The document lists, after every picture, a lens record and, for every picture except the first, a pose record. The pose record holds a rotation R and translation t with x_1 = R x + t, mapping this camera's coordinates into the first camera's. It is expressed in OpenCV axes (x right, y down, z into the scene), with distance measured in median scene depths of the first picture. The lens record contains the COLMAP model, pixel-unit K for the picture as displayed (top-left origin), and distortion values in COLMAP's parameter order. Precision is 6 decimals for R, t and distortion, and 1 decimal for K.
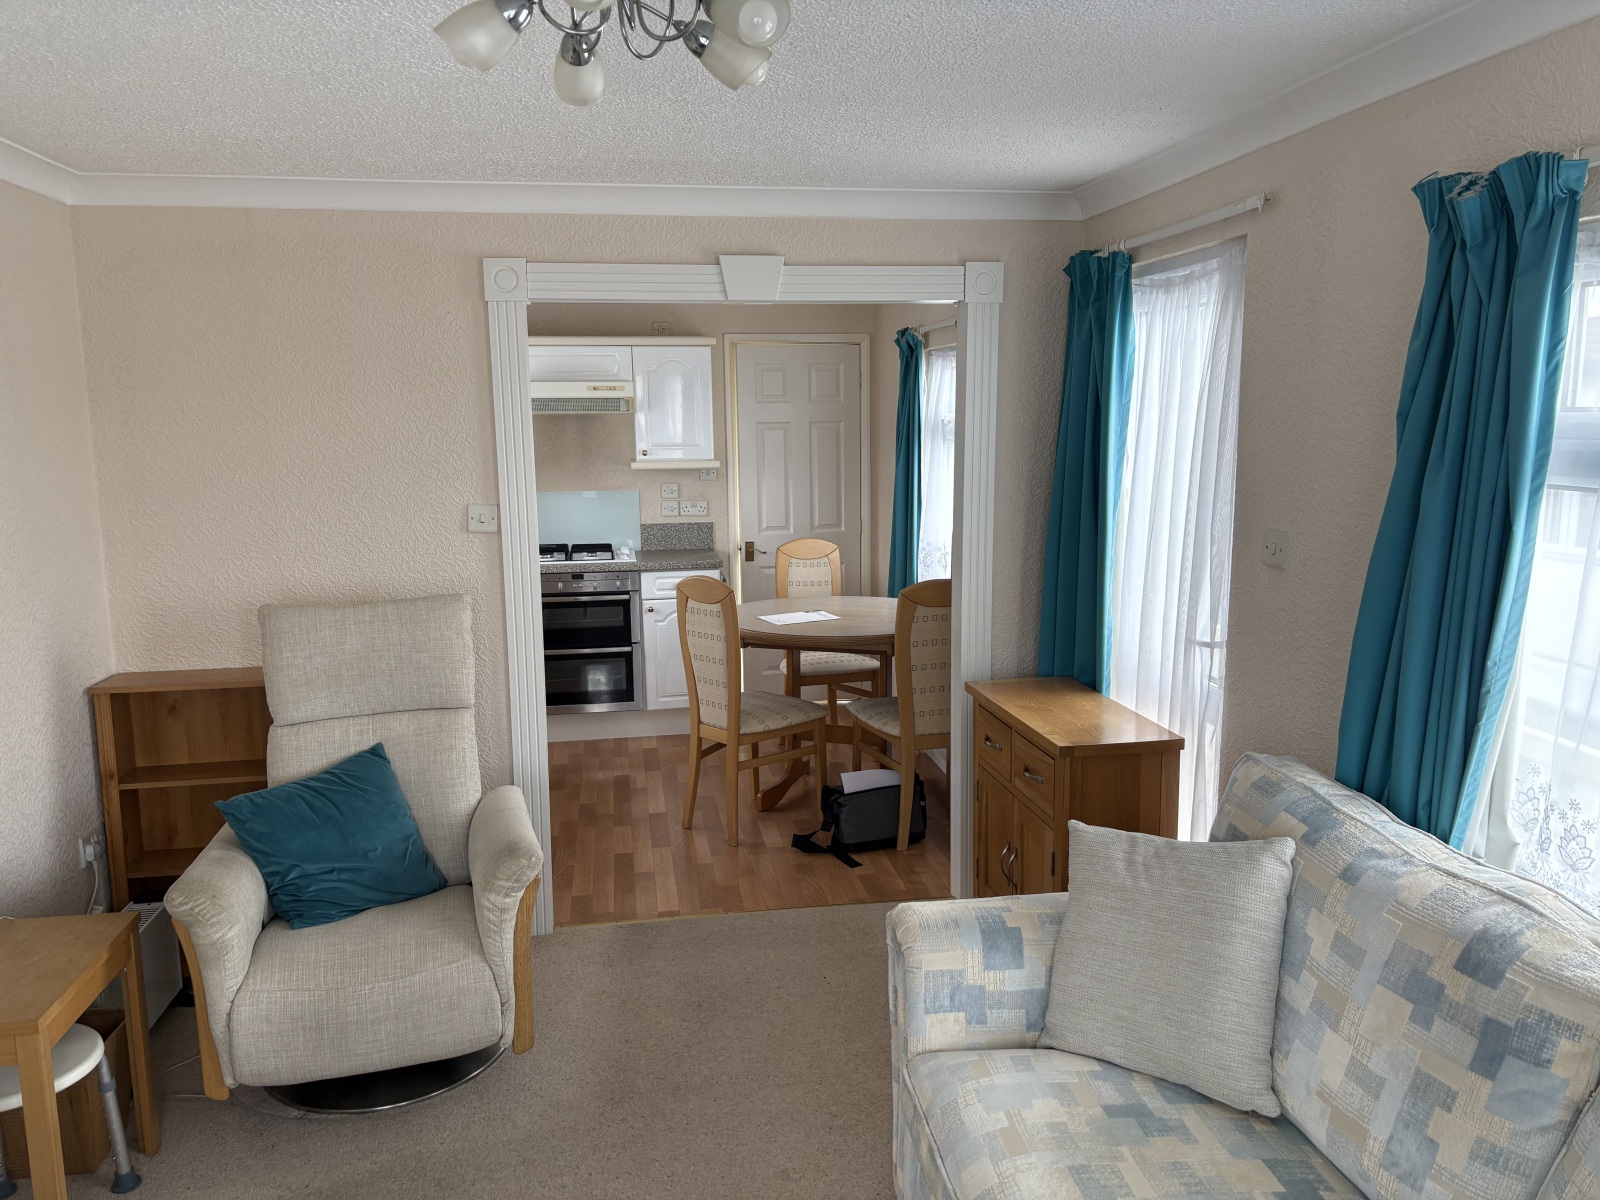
lens RADIAL K [[1206.6, 0, 802.9], [0, 1206.6, 599.0], [0, 0, 1]] dist [0.047093, -0.055238]
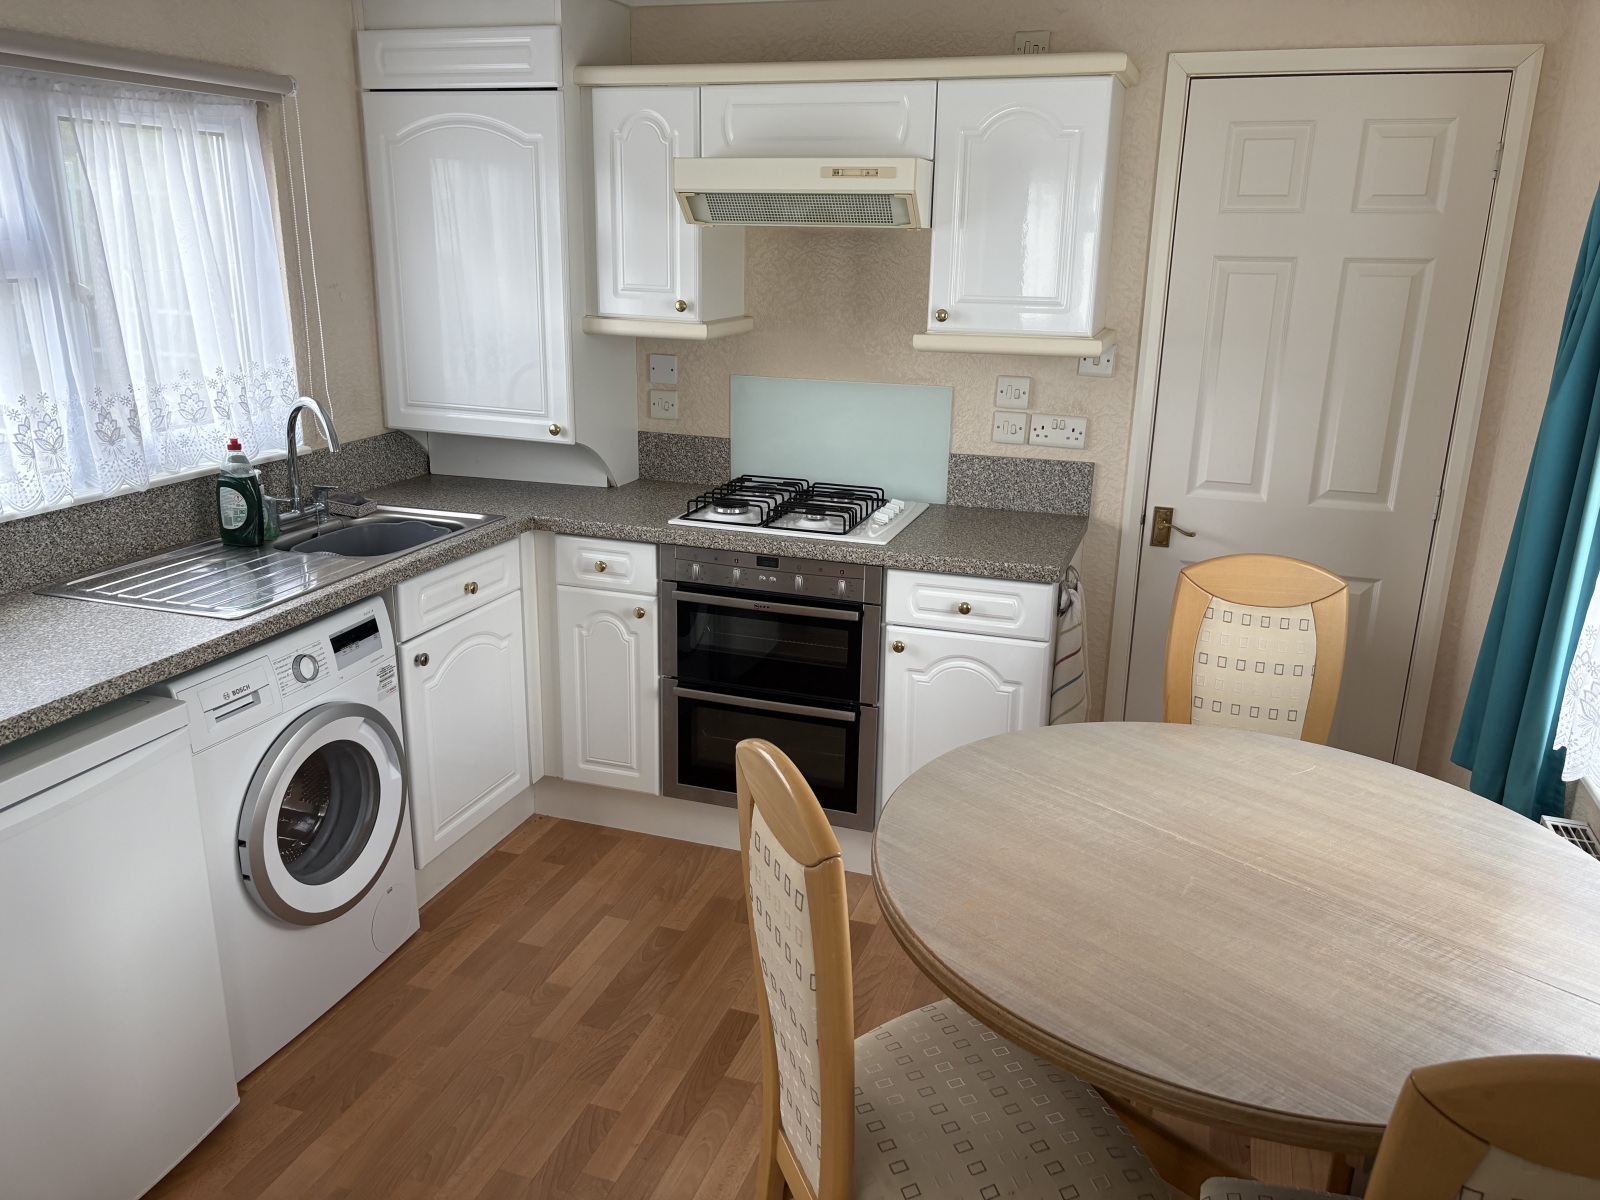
lens RADIAL K [[1206.6, 0, 802.5], [0, 1206.6, 602.5], [0, 0, 1]] dist [0.047093, -0.055238]
pose [[0.883872, 0.160710, -0.439253, 0.049111], [-0.095957, 0.981446, 0.165997, -0.083584], [0.457780, -0.104571, 0.882894, 0.538475]]
